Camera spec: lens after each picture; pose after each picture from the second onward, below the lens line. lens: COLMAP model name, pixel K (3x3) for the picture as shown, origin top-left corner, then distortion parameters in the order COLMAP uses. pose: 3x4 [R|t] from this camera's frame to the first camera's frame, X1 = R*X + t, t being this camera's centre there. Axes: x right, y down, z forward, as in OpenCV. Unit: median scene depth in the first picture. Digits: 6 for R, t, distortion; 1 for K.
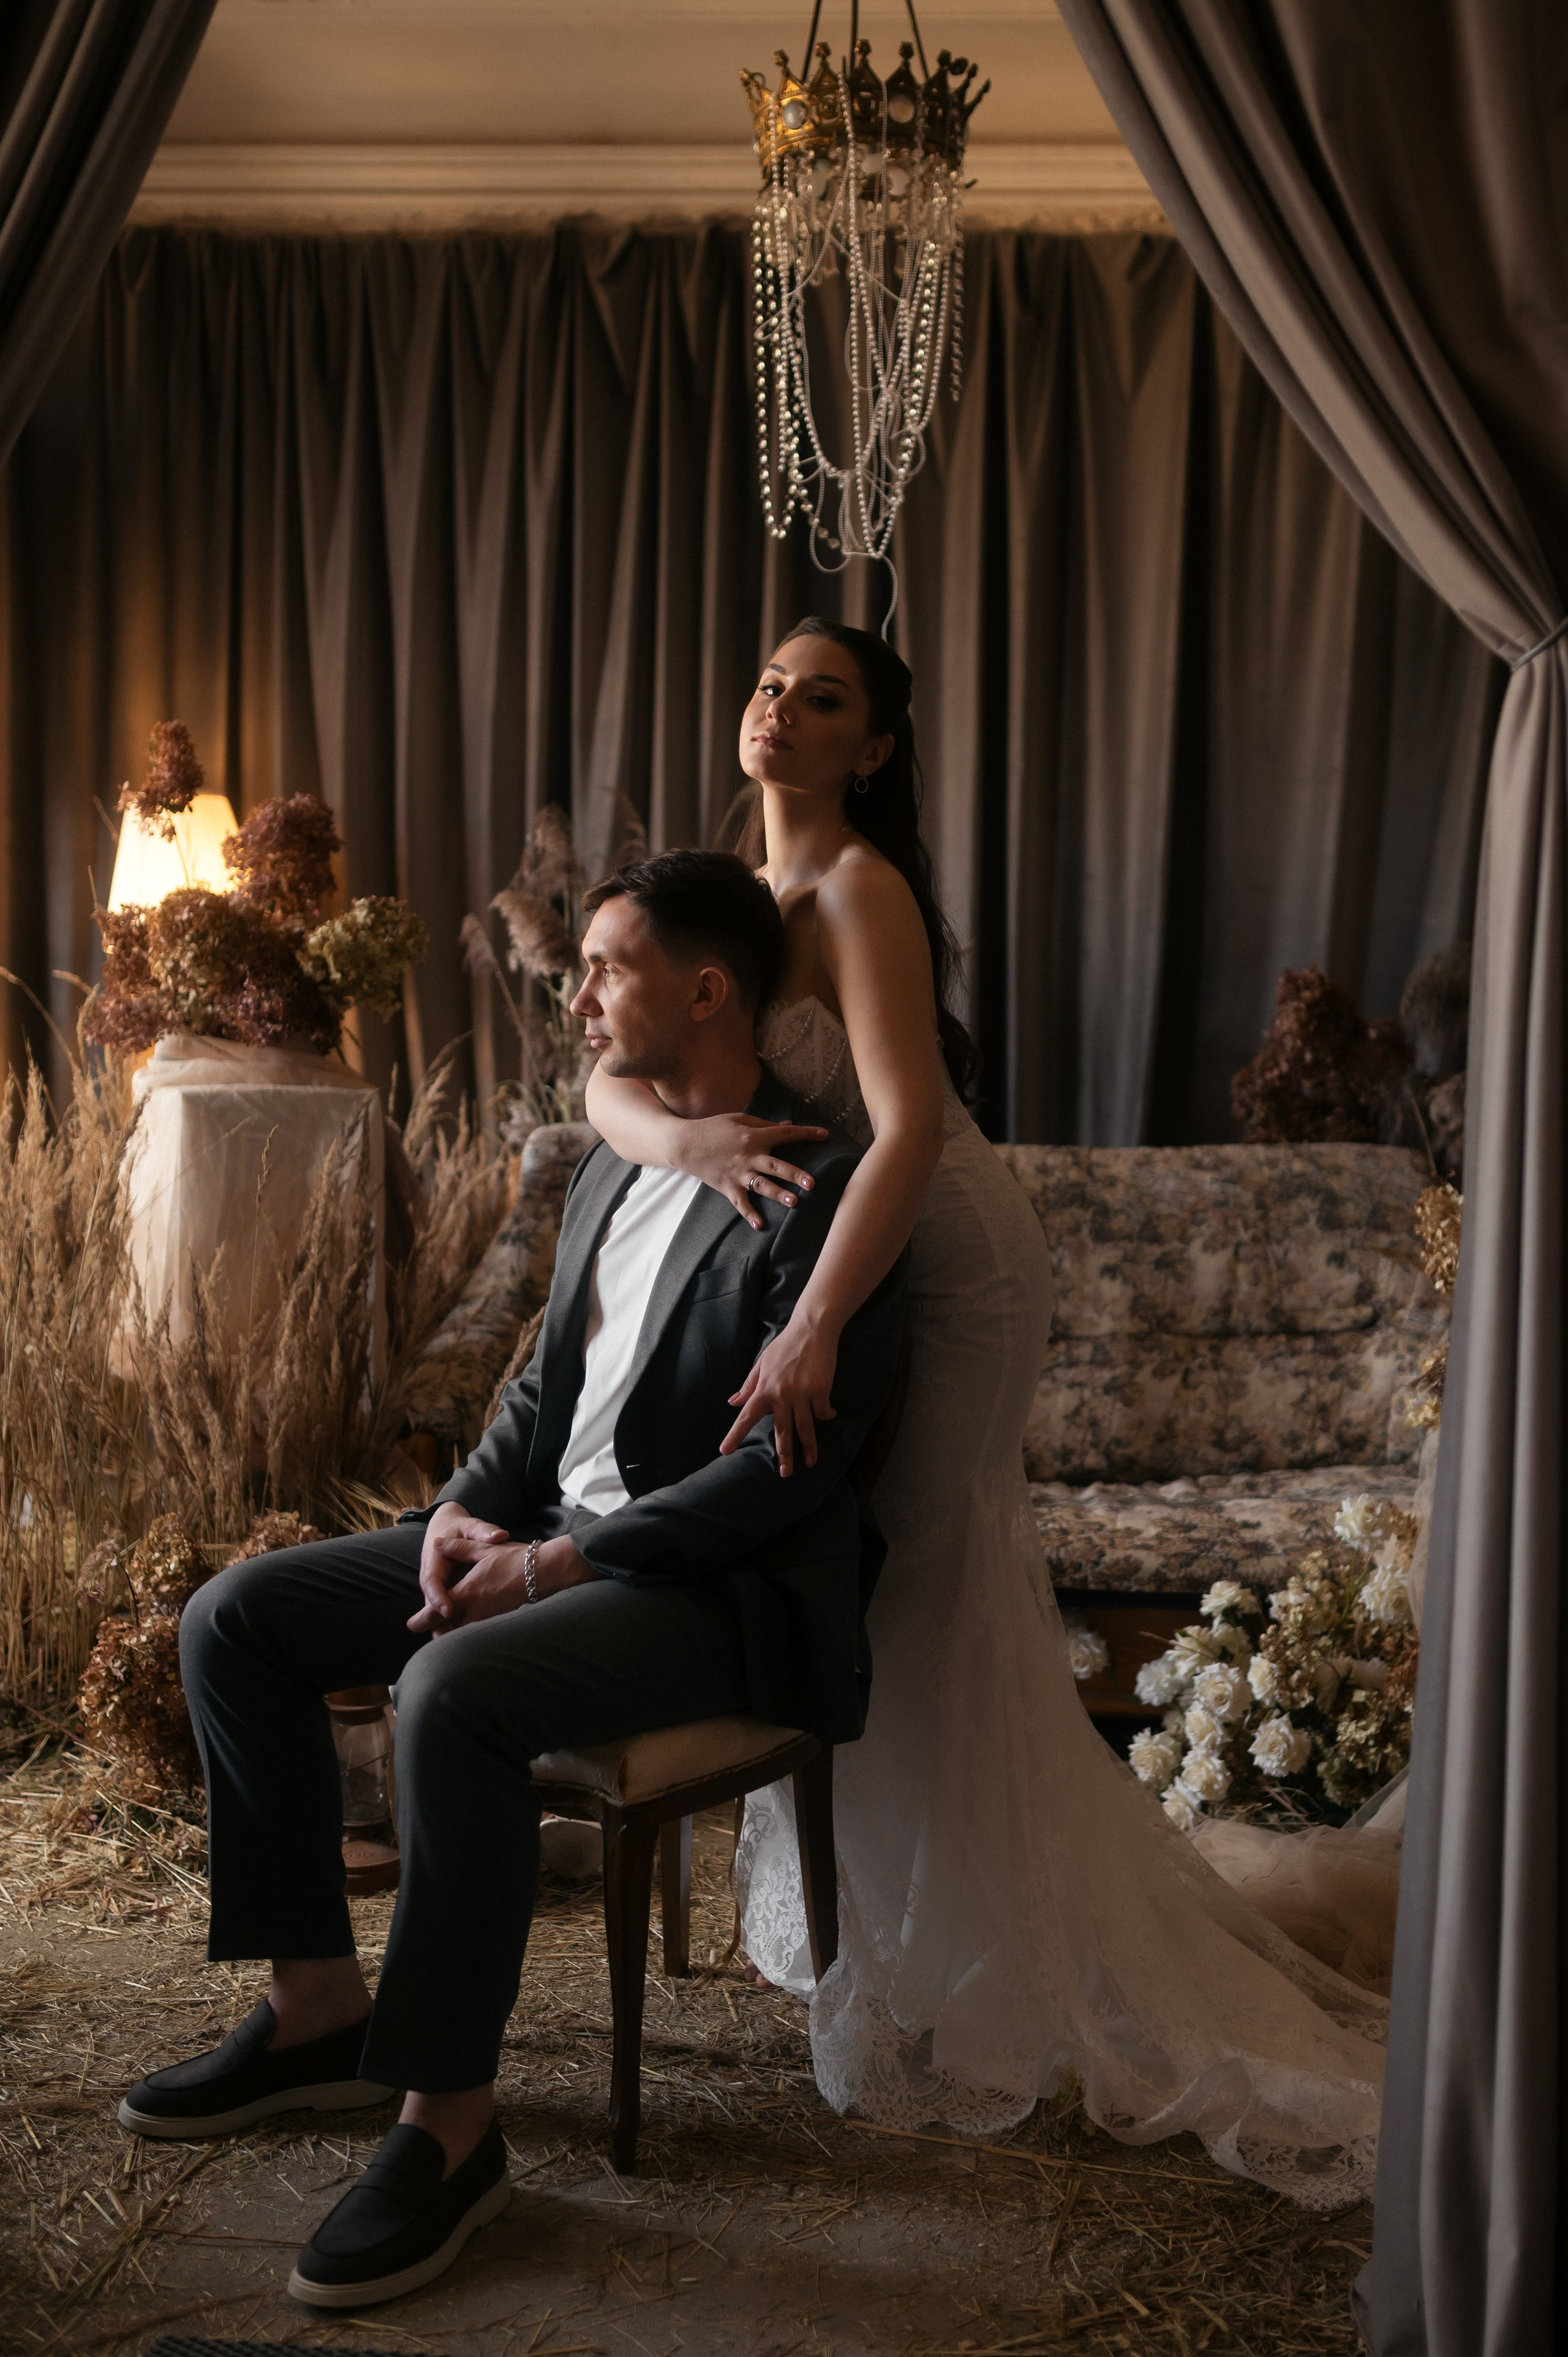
lens RADIAL K [[2358.5, 0, 784.0], [0, 2358.5, 1178.5], [0, 0, 1]] dist [-0.043848, -0.005641]
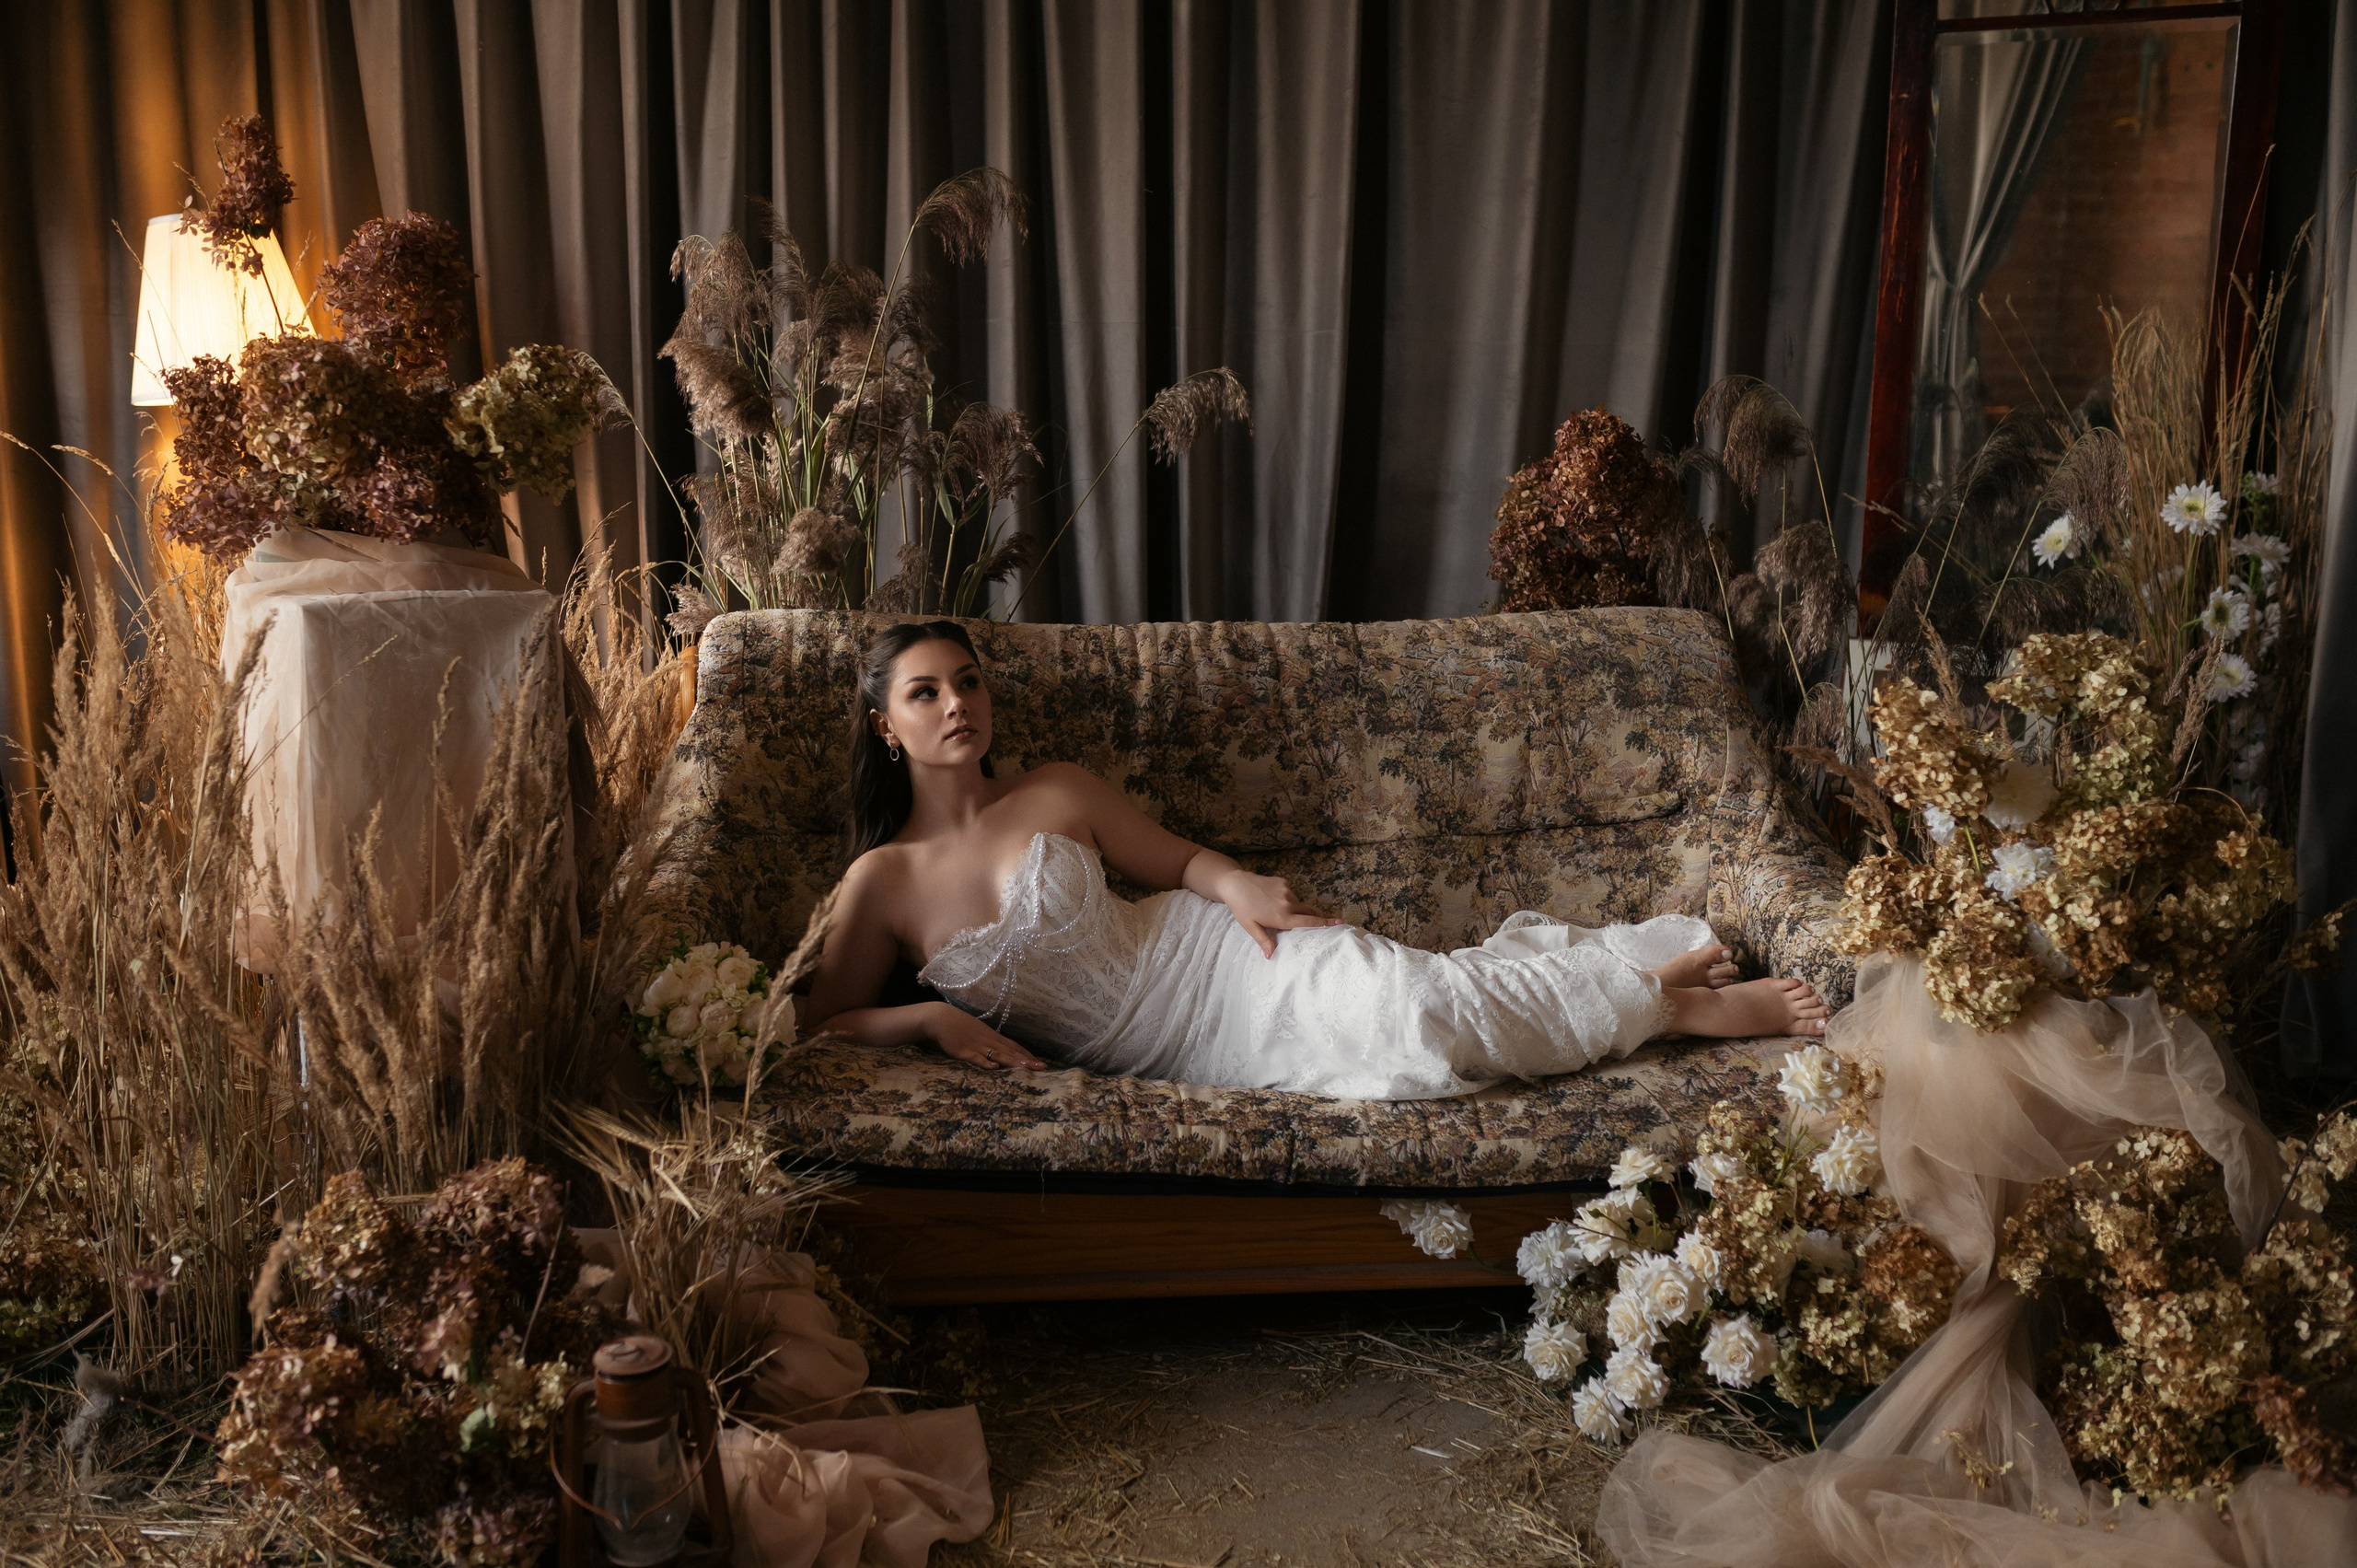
lens RADIAL K [[2247.0, 0, 1177.9], [0, 2247.0, 860.4], [0, 0, 1]] dist [-0.000218, -0.029272]
pose [[0.985977, -0.049605, 0.159337, -0.092619], [0.031424, 0.992908, 0.114660, -0.028703], [-0.163895, -0.108045, 0.980543, 0.214984]]
